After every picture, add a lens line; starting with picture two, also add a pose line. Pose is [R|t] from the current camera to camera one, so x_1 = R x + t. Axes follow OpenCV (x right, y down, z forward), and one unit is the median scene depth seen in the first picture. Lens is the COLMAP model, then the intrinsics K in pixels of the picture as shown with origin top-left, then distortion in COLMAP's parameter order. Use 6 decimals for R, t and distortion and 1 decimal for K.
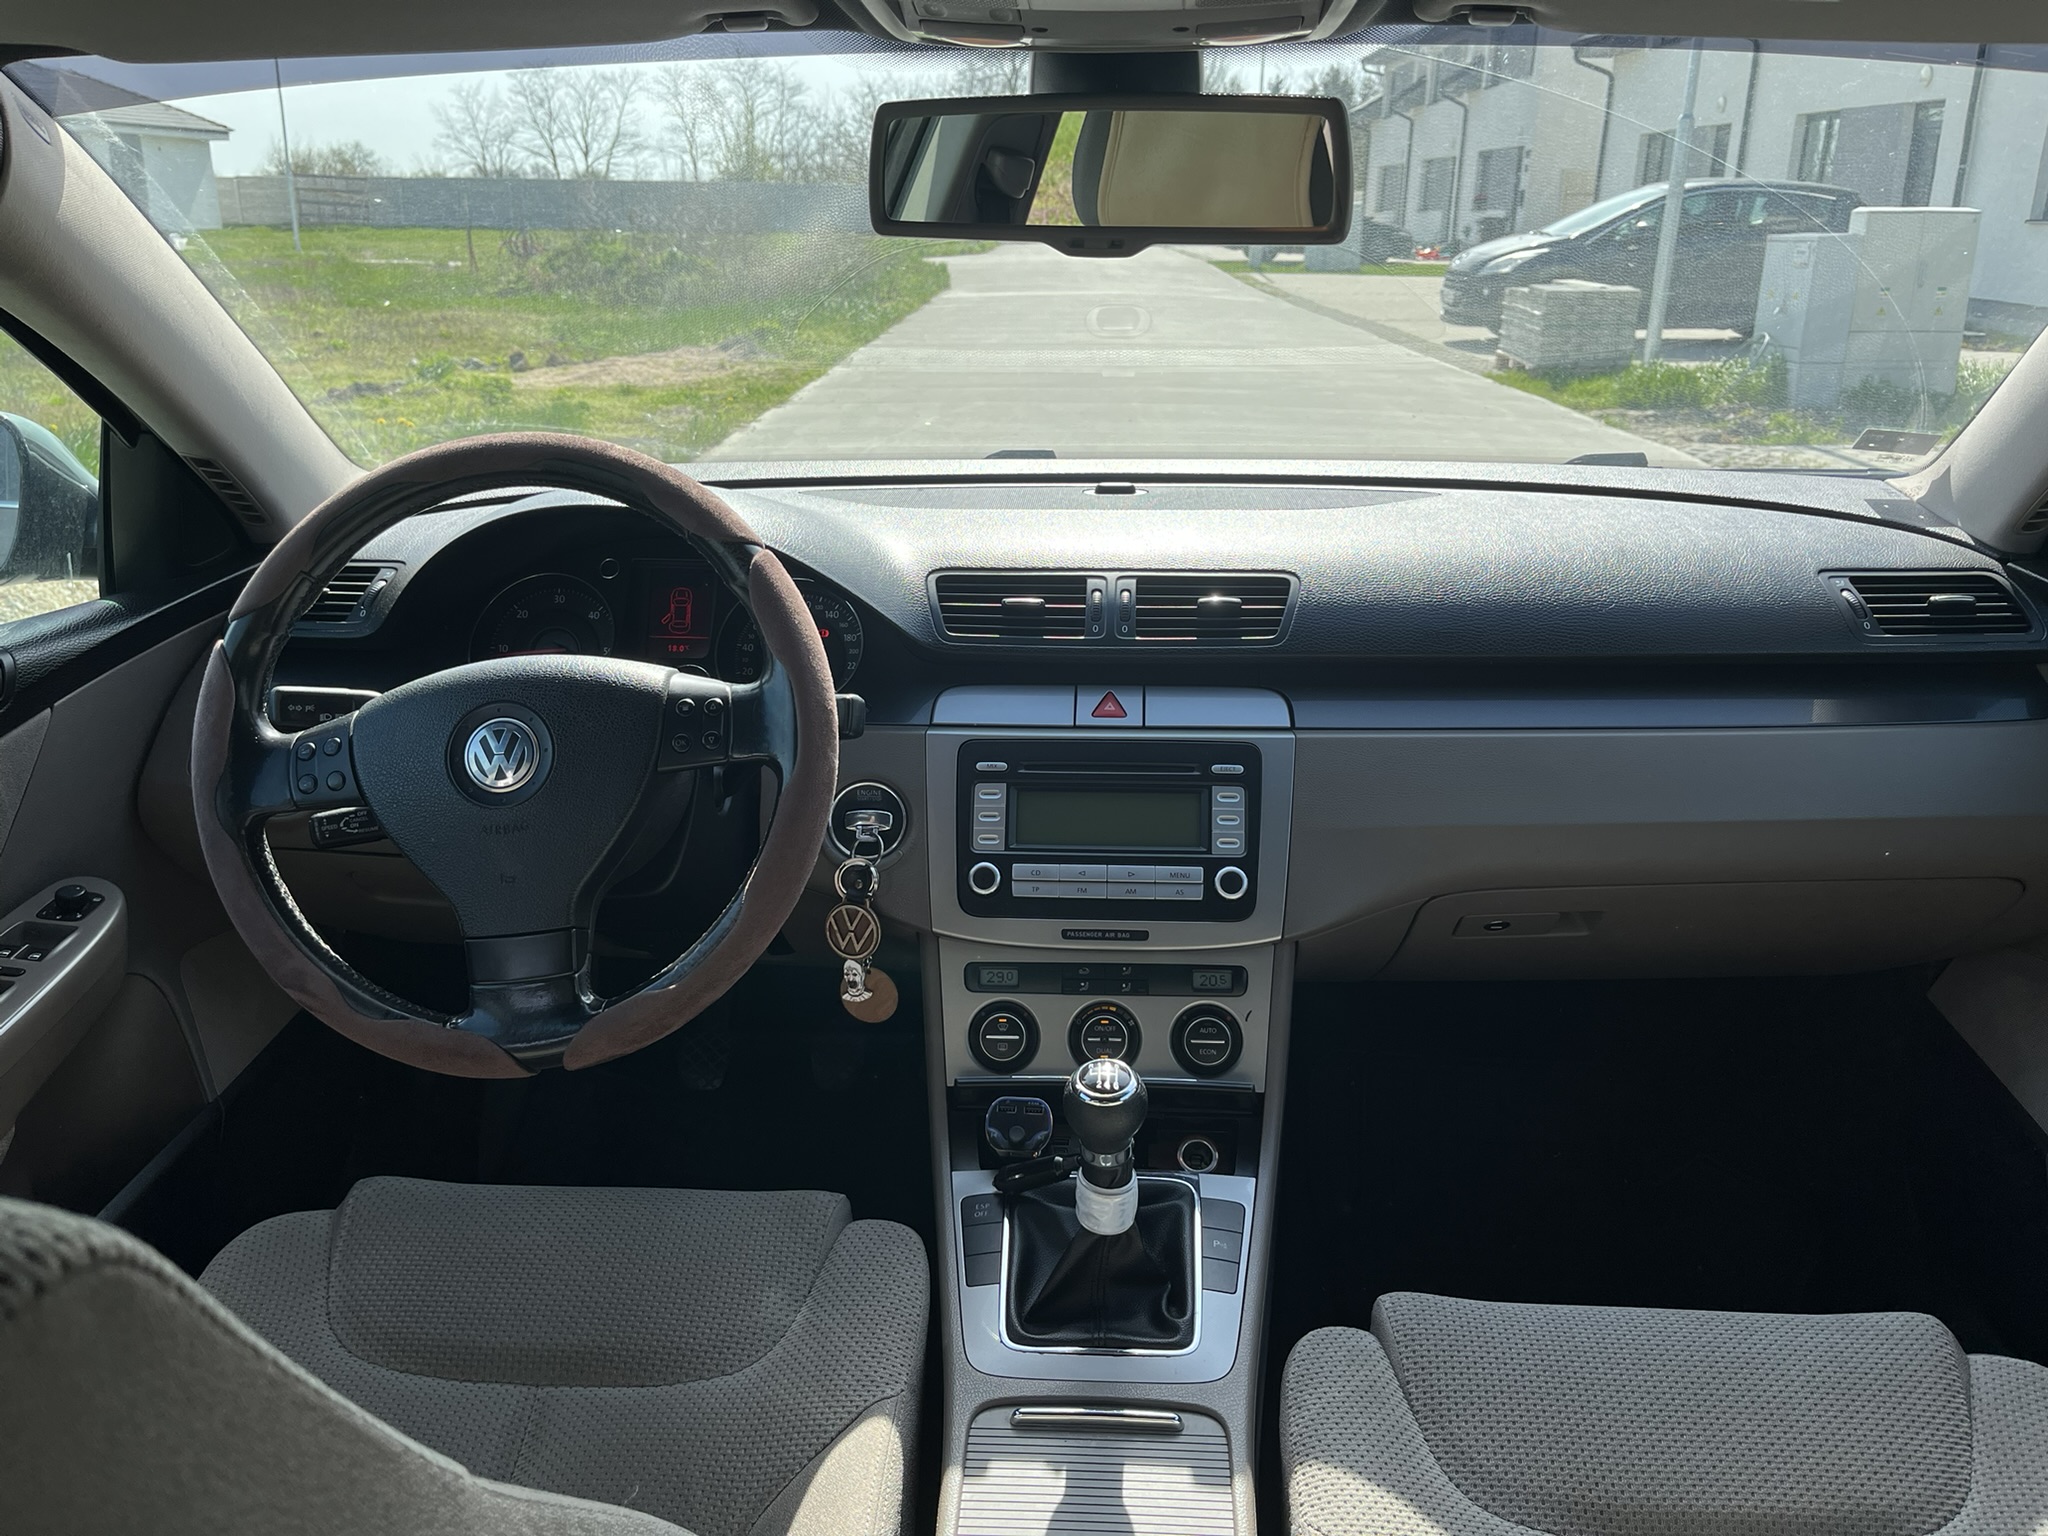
lens RADIAL K [[1619.0, 0, 1022.7], [0, 1619.0, 771.9], [0, 0, 1]] dist [0.064845, -0.109277]
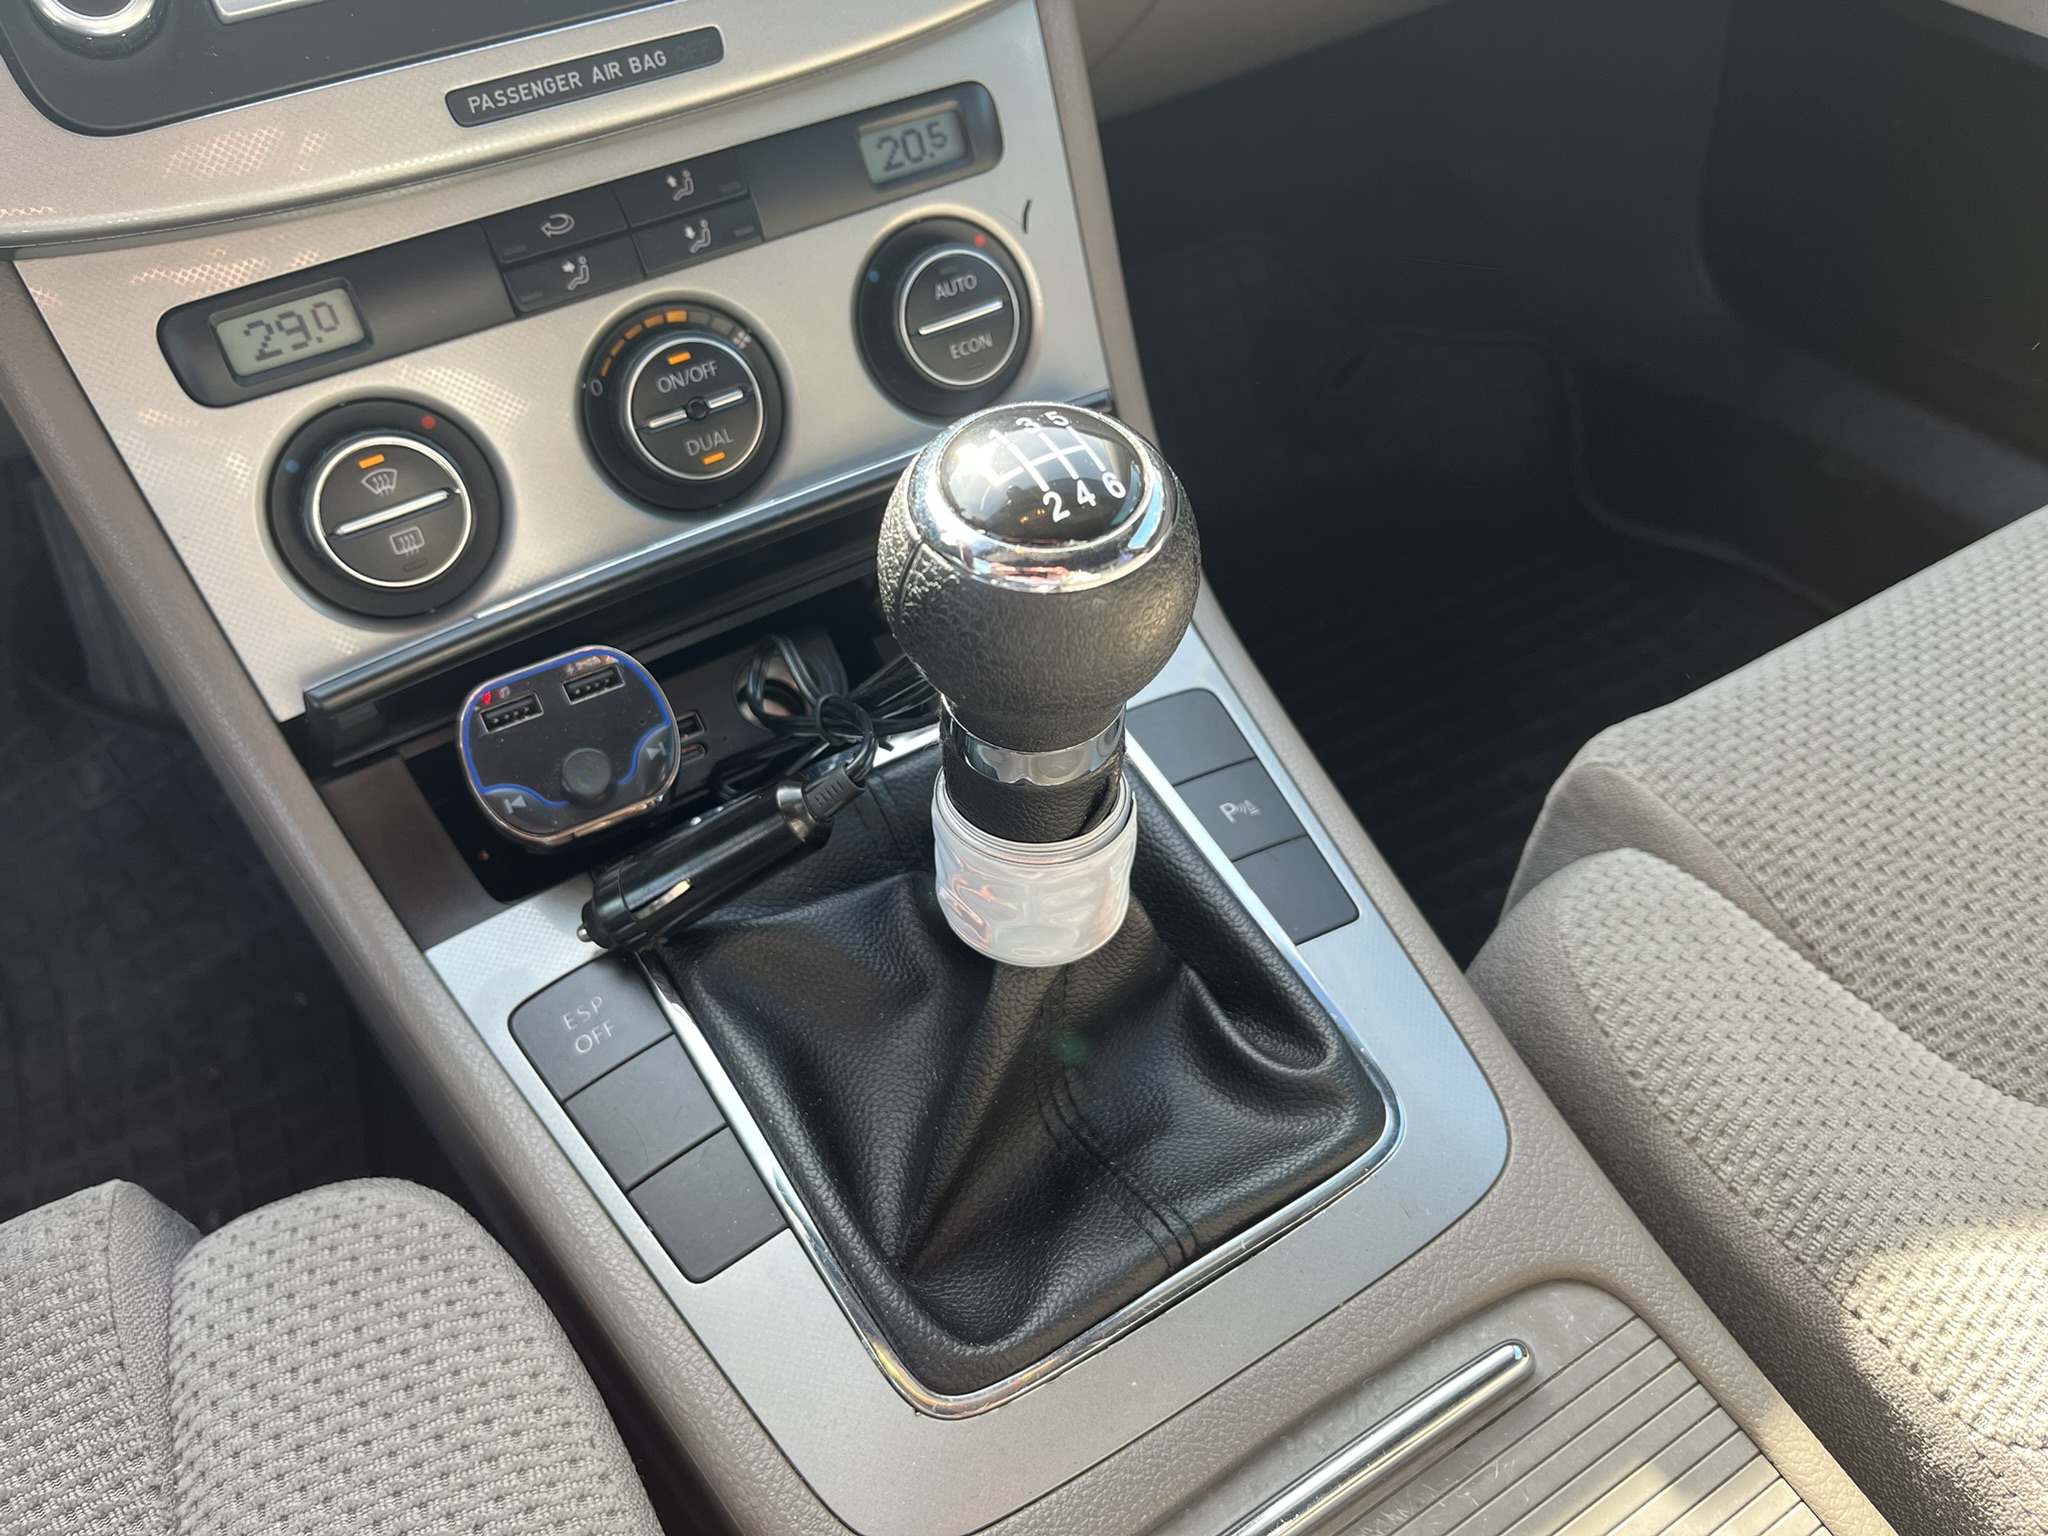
lens RADIAL K [[1619.0, 0, 1027.5], [0, 1619.0, 752.1], [0, 0, 1]] dist [0.064845, -0.109277]
pose [[0.814609, -0.416390, 0.403771, -0.059232], [0.242770, 0.877009, 0.414629, 0.104607], [-0.526758, -0.239738, 0.815507, 0.674365]]
